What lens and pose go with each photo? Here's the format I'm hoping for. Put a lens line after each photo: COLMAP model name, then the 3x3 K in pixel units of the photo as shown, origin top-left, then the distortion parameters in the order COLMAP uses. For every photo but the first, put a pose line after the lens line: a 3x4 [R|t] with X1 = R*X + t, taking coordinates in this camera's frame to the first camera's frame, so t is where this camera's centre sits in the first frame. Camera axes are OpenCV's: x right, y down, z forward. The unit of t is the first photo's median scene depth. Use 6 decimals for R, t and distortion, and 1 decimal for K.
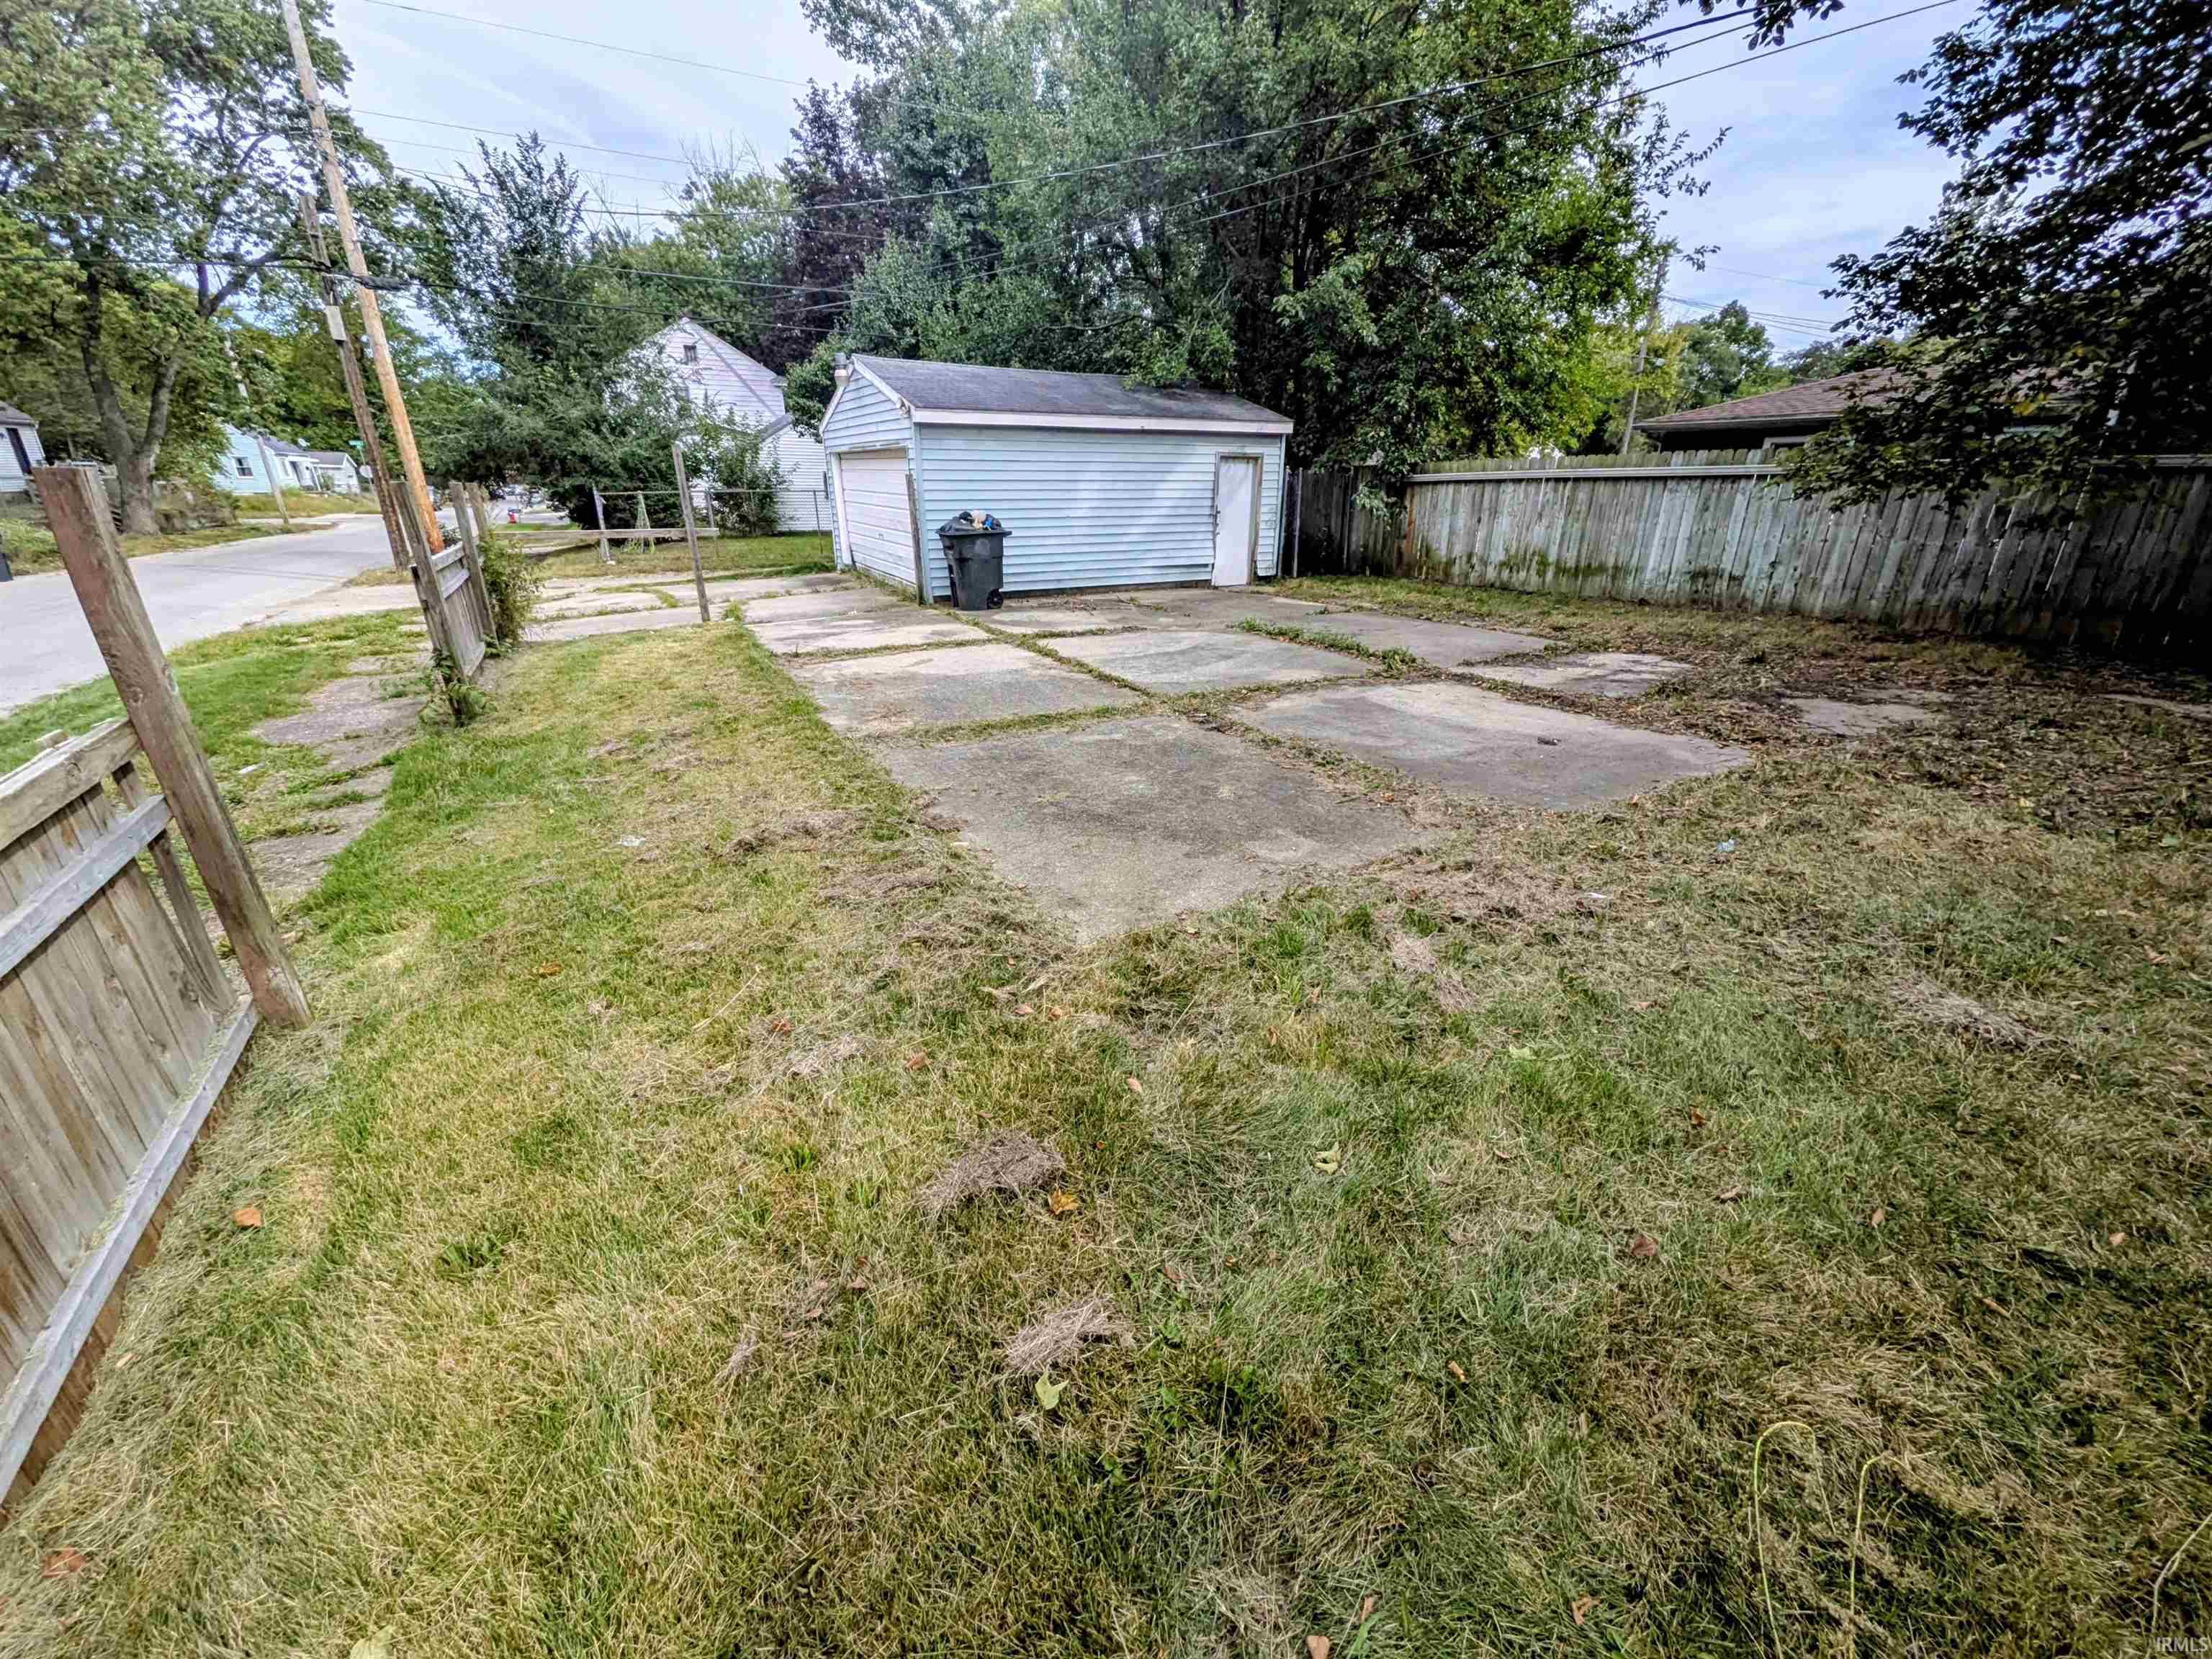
lens RADIAL K [[860.1, 0, 1112.8], [0, 860.1, 837.2], [0, 0, 1]] dist [-0.002185, -0.000186]
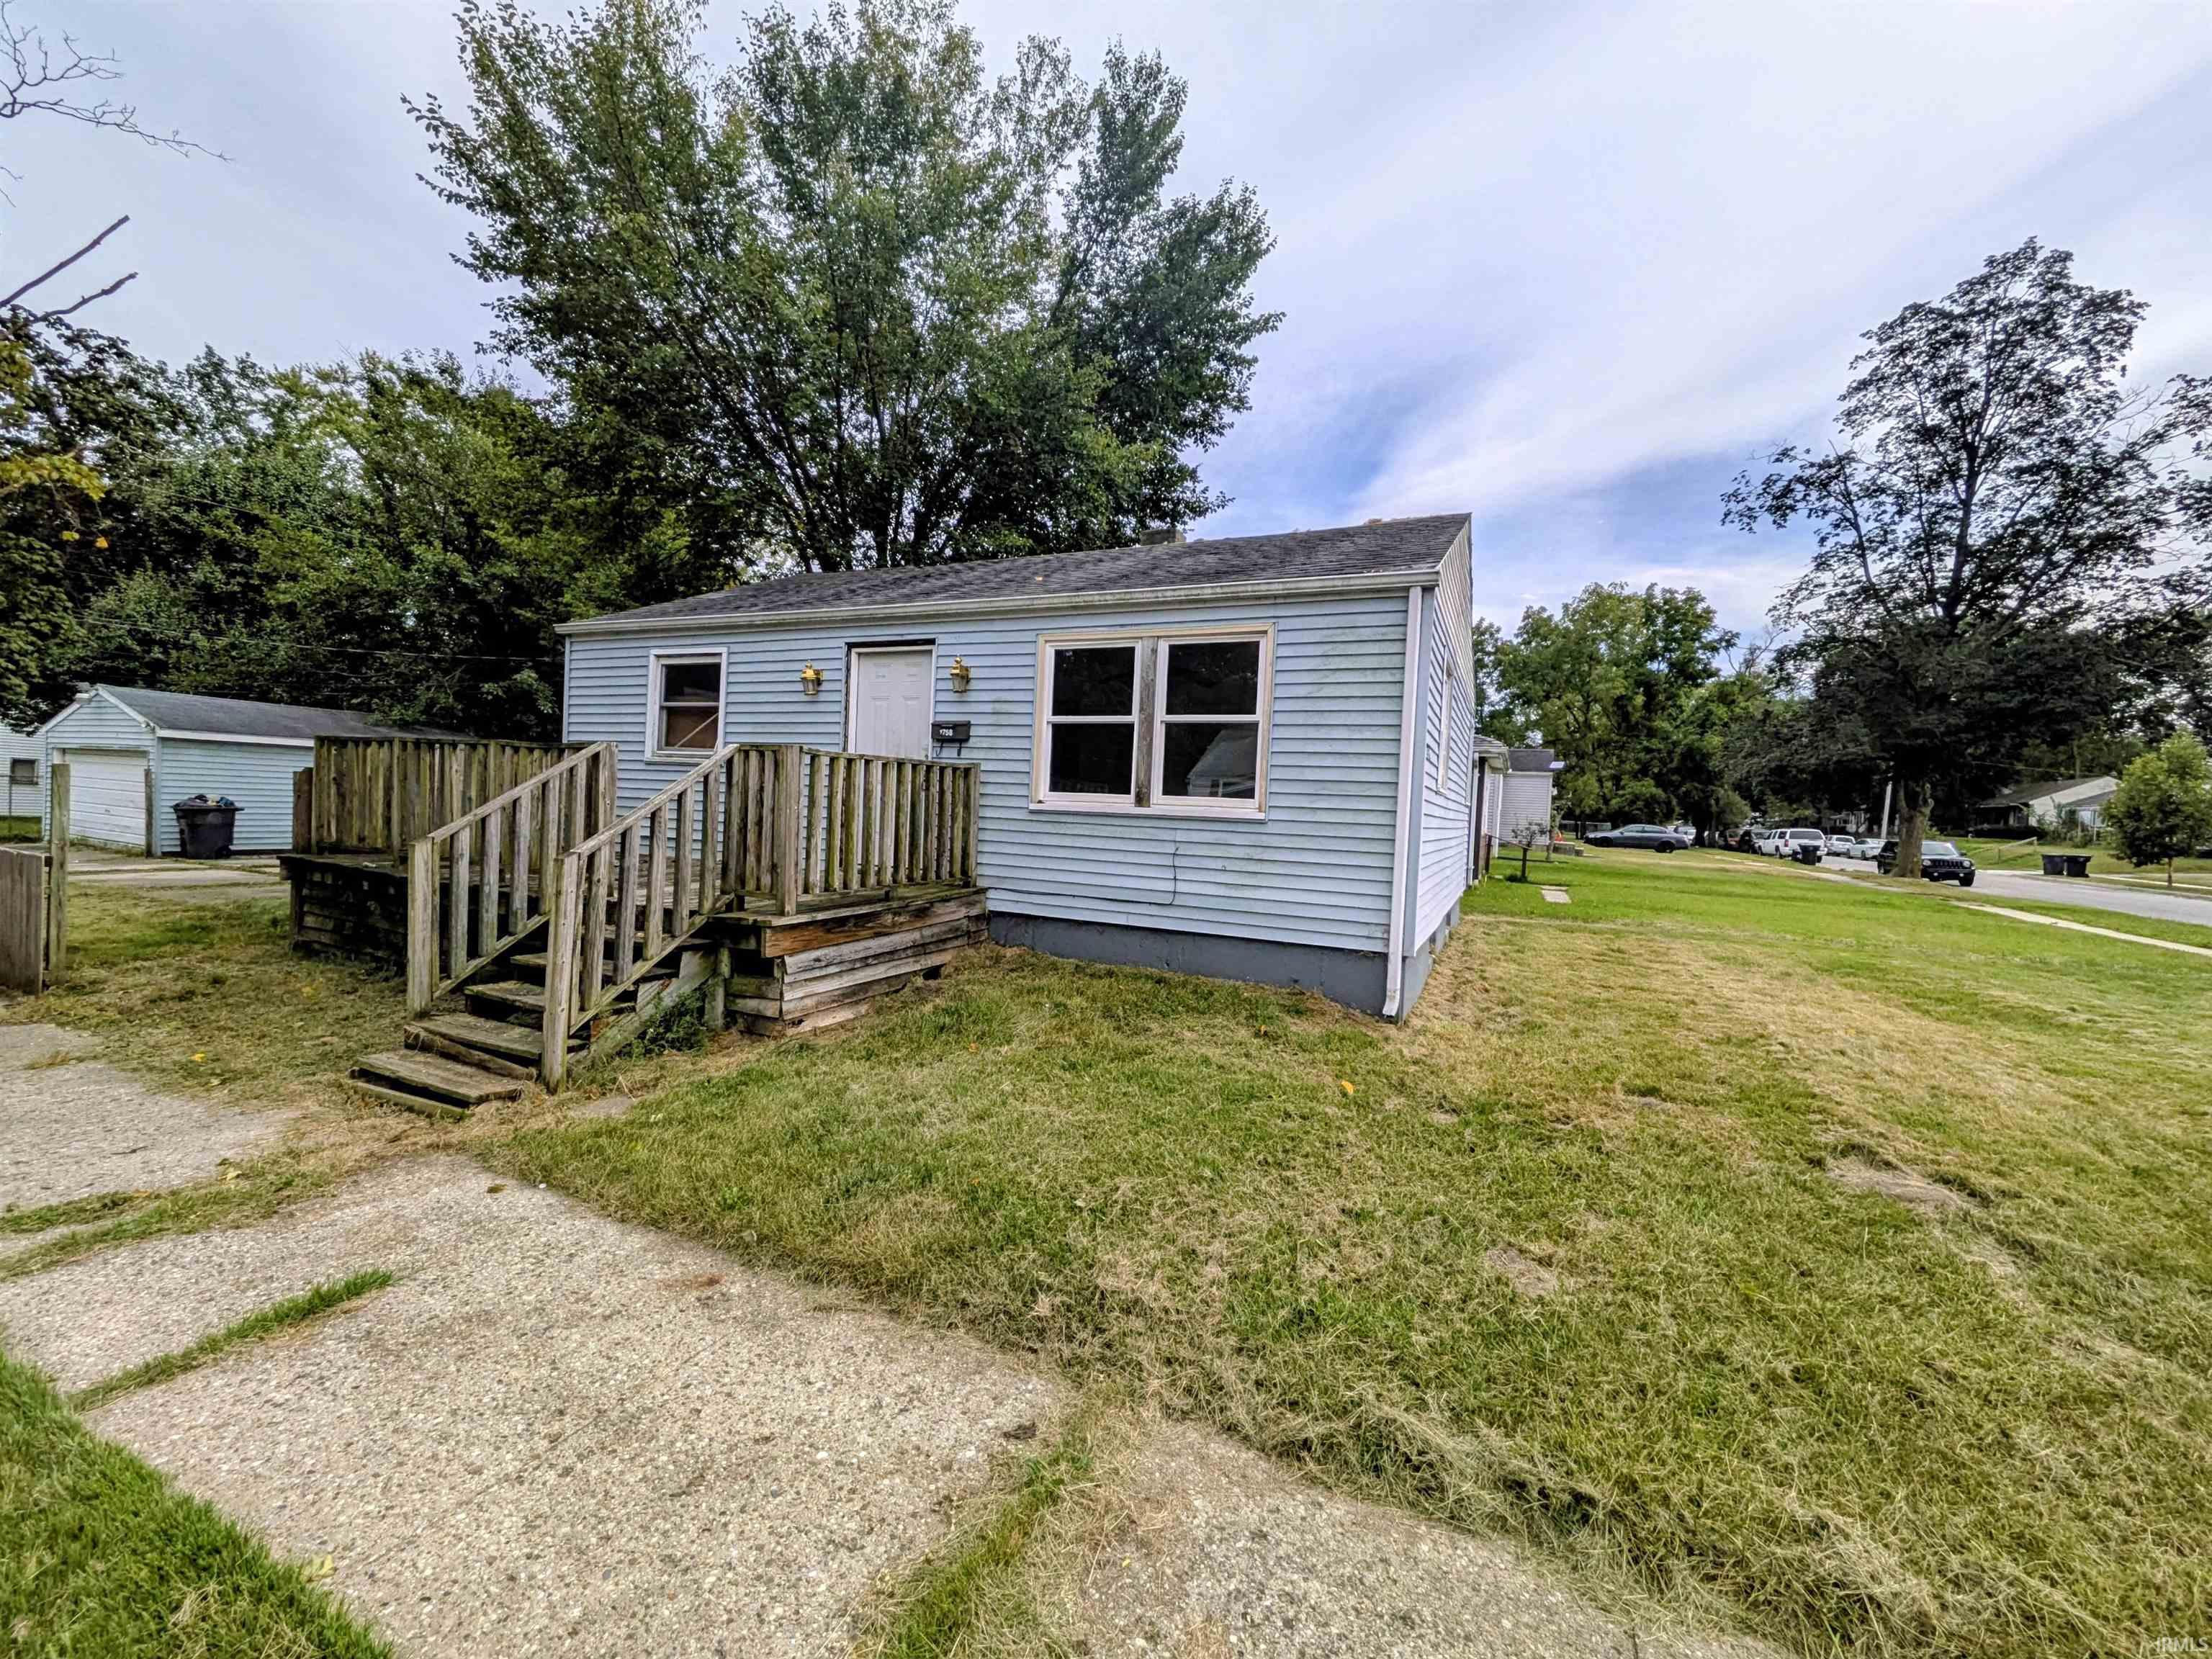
lens RADIAL K [[882.2, 0, 1098.8], [0, 882.2, 831.5], [0, 0, 1]] dist [0.000805, 0.000086]
pose [[0.812280, 0.016311, 0.583039, 0.173736], [0.187314, 0.939364, -0.287242, 0.354563], [-0.552371, 0.342533, 0.759972, -0.859918]]
